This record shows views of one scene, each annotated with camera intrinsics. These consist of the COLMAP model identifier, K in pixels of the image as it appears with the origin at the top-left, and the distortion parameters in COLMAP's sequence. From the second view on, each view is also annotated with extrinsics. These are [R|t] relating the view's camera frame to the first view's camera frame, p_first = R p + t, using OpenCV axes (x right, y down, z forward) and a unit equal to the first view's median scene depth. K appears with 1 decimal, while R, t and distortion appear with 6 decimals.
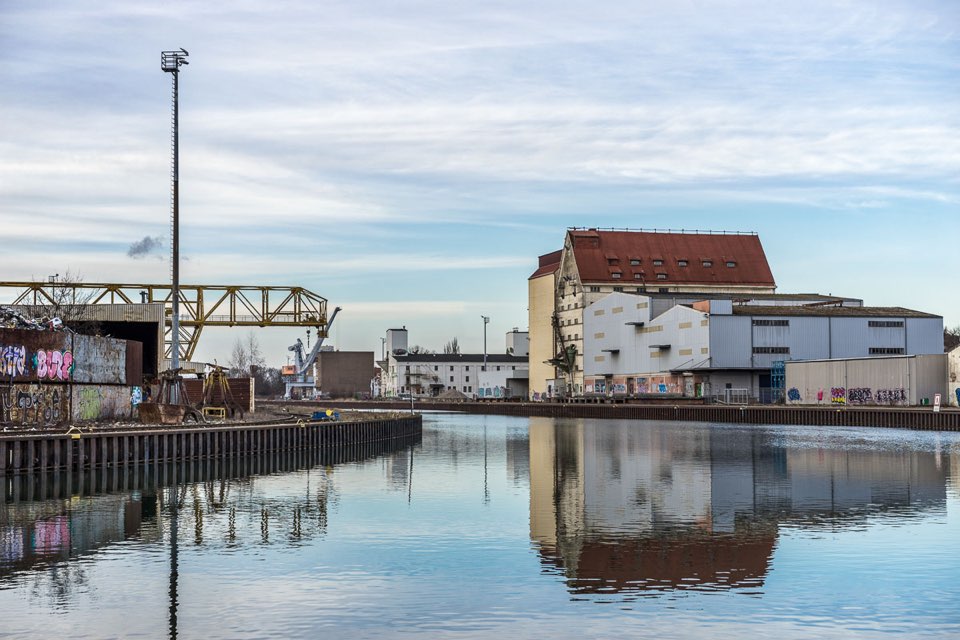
lens RADIAL K [[1432.4, 0, 478.2], [0, 1432.4, 325.0], [0, 0, 1]] dist [0.010703, 0.000000]
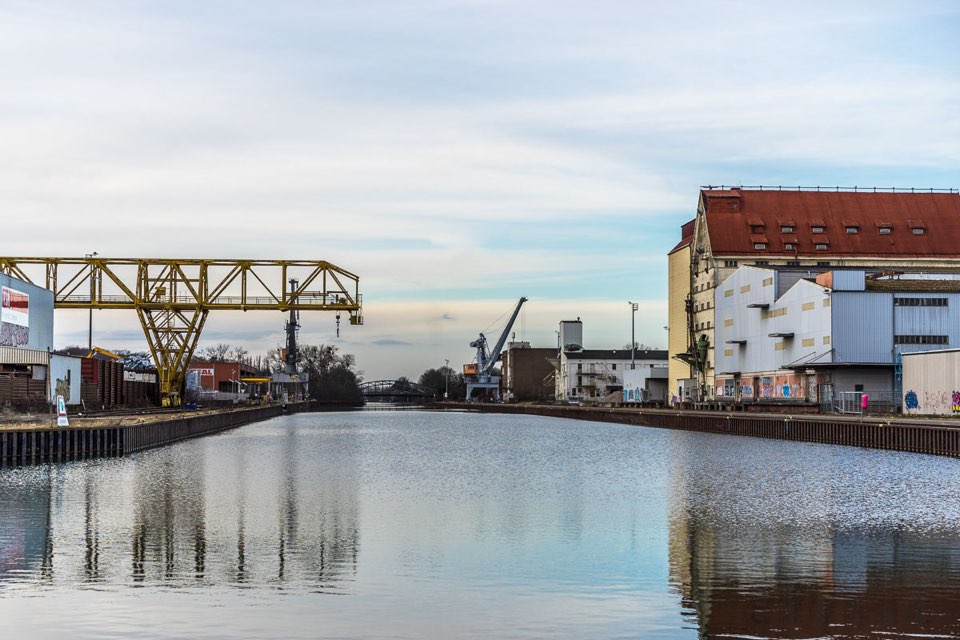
lens RADIAL K [[1526.8, 0, 478.7], [0, 1526.8, 317.9], [0, 0, 1]] dist [0.019669, 0.000000]
pose [[0.980787, -0.001977, -0.195069, 0.109356], [0.001203, 0.999991, -0.004086, 0.007726], [0.195076, 0.003773, 0.980781, 0.158048]]
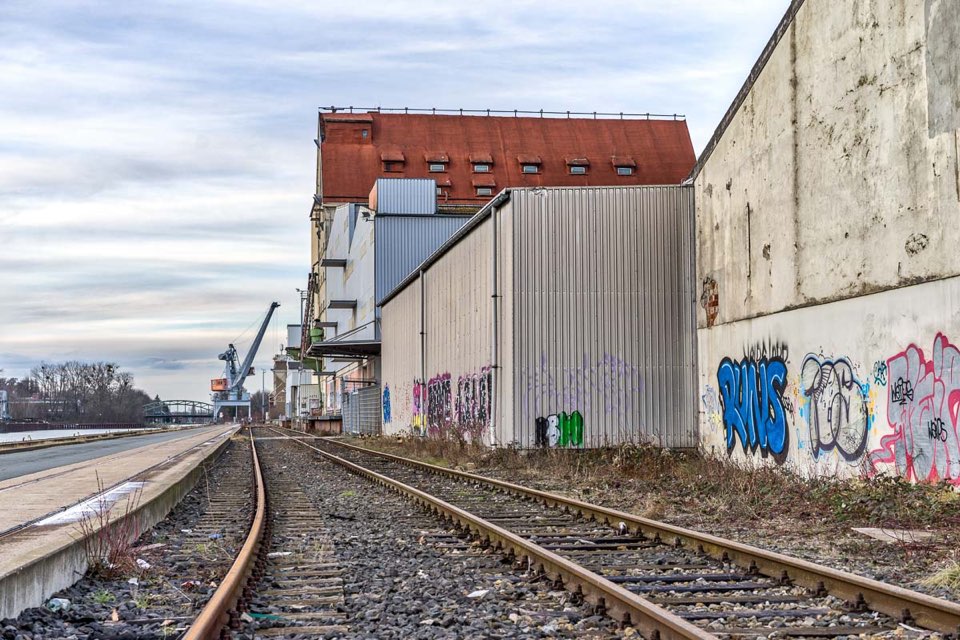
lens RADIAL K [[1432.4, 0, 480.0], [0, 1432.4, 320.1], [0, 0, 1]] dist [0.010703, 0.000000]
pose [[0.993437, -0.011506, -0.113800, 0.190011], [0.009395, 0.999774, -0.019070, 0.024853], [0.113994, 0.017876, 0.993321, 0.478306]]
